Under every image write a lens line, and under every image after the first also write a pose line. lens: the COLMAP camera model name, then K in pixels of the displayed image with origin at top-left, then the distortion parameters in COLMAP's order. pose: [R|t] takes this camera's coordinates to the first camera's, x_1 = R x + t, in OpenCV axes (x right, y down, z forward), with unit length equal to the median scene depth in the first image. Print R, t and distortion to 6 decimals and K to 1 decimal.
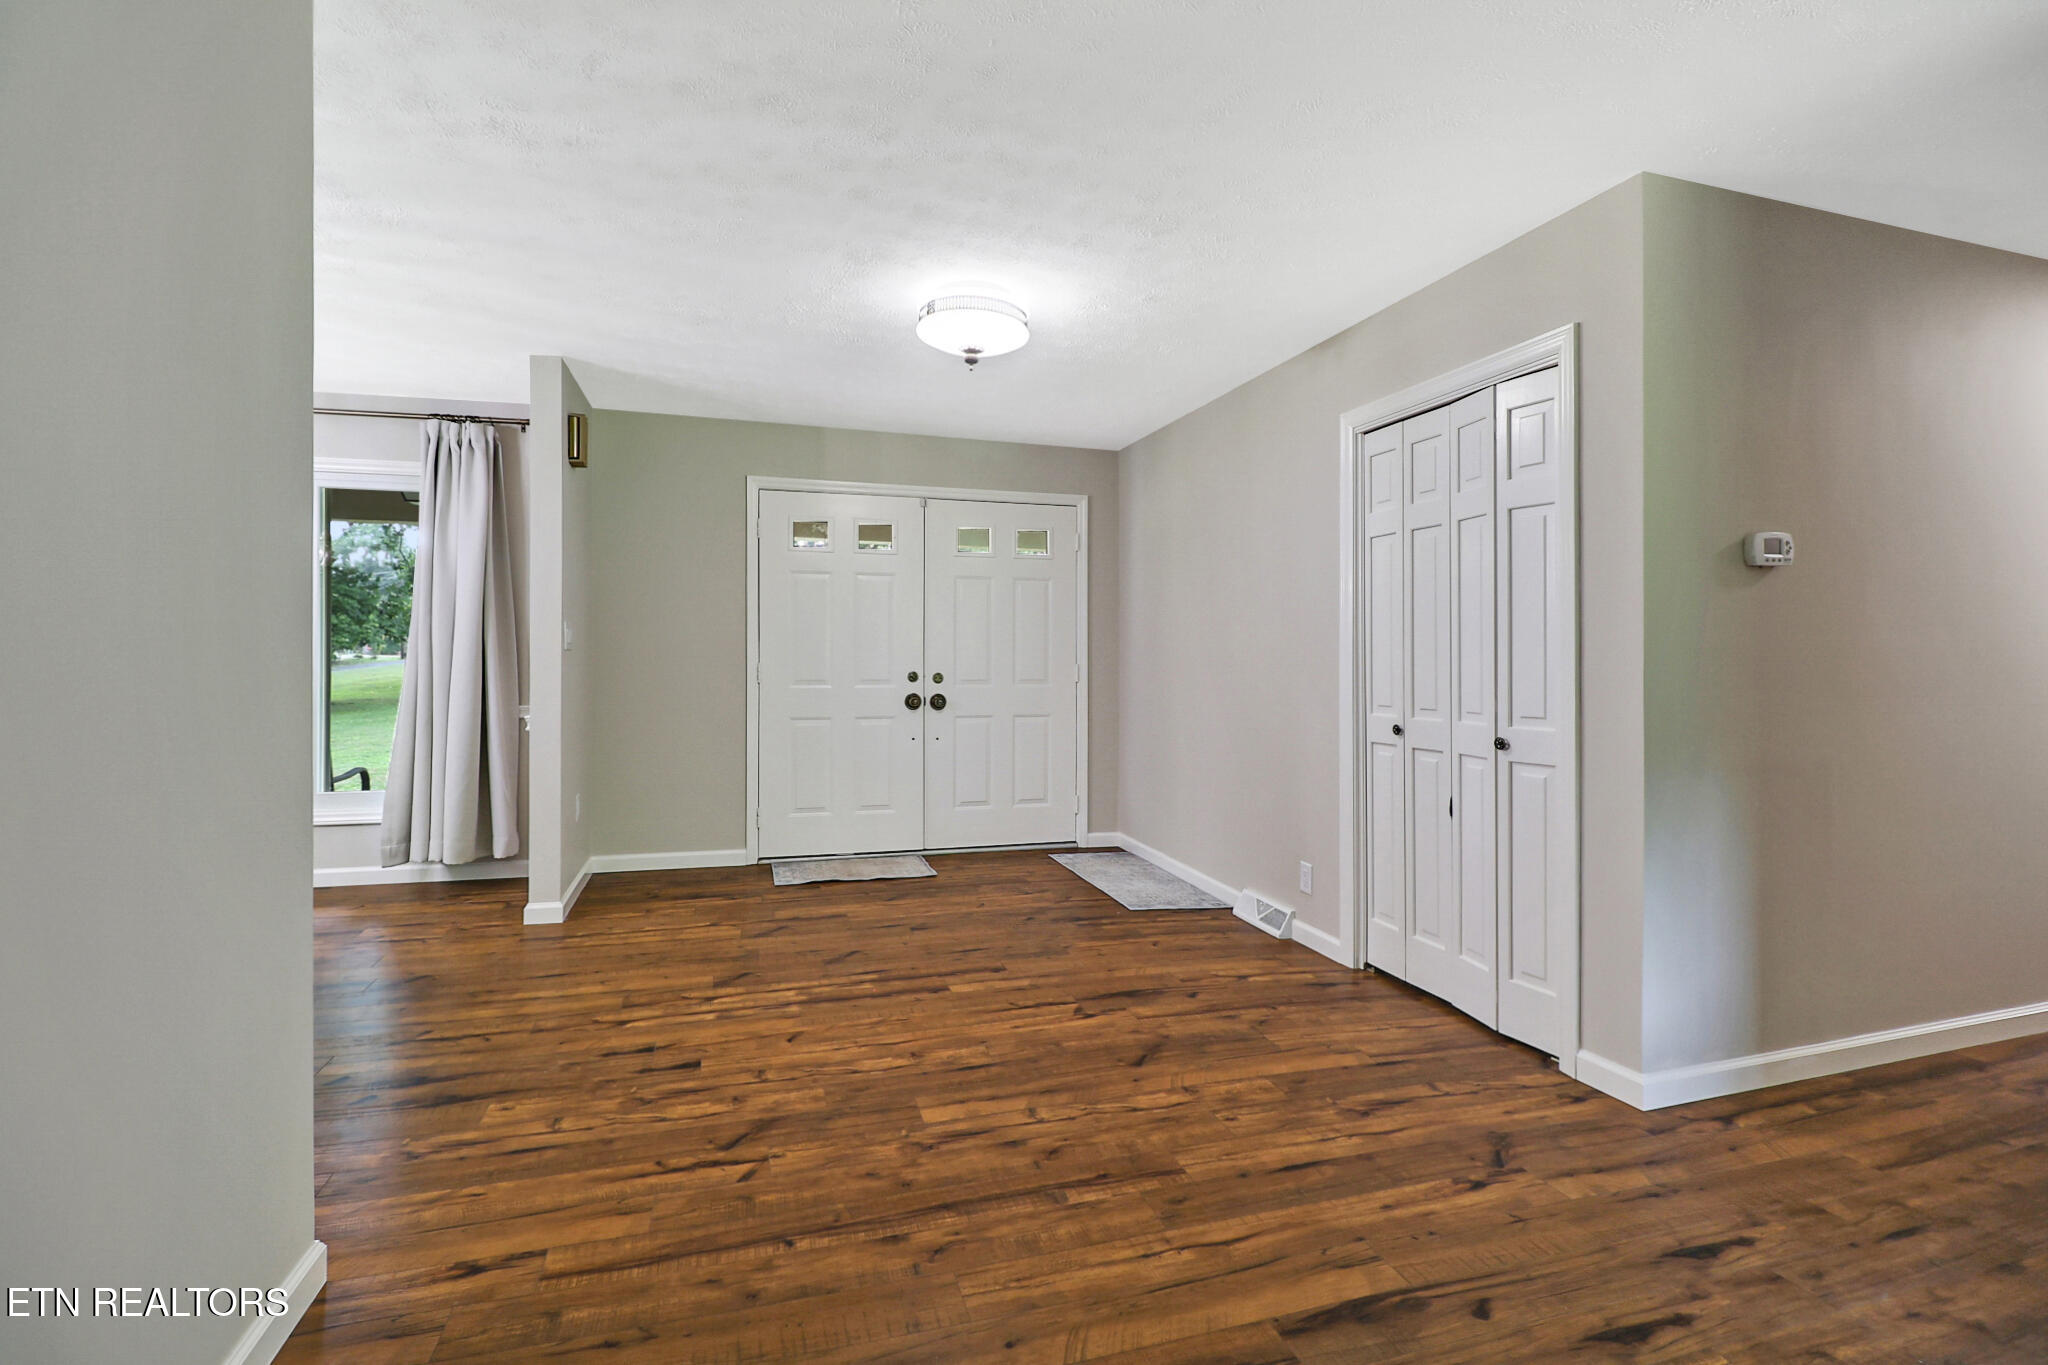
lens RADIAL K [[941.9, 0, 1025.8], [0, 941.9, 666.2], [0, 0, 1]] dist [-0.010179, -0.004208]
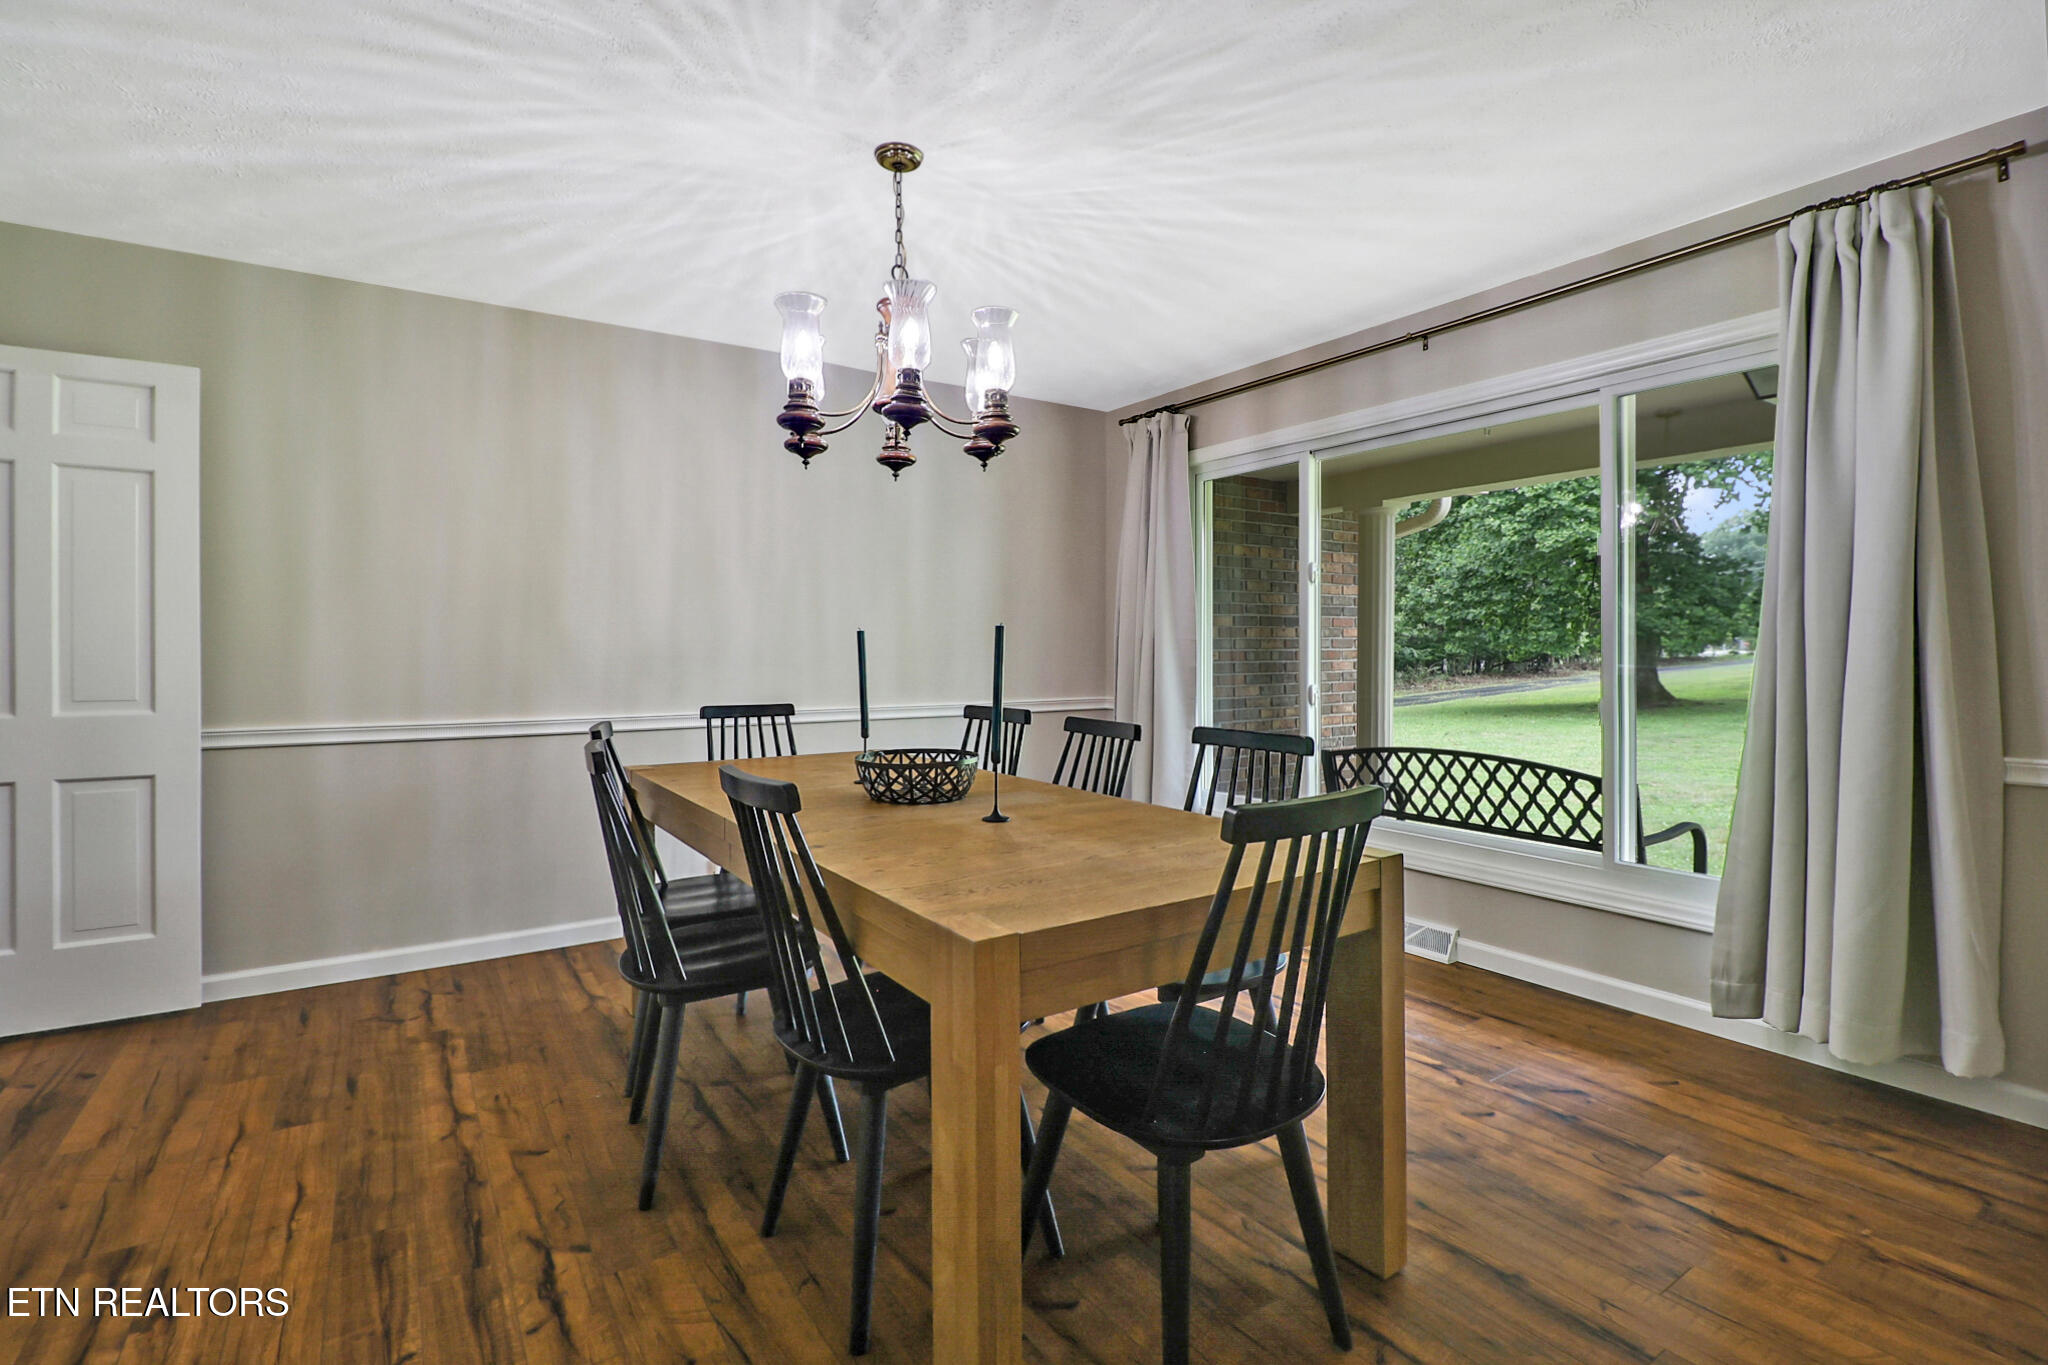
lens RADIAL K [[941.9, 0, 1029.4], [0, 941.9, 667.8], [0, 0, 1]] dist [-0.010179, -0.004208]
pose [[0.297367, -0.001103, -0.954763, -0.244272], [0.007632, 0.999970, 0.001222, -0.005866], [0.954733, -0.007650, 0.297366, 0.399129]]
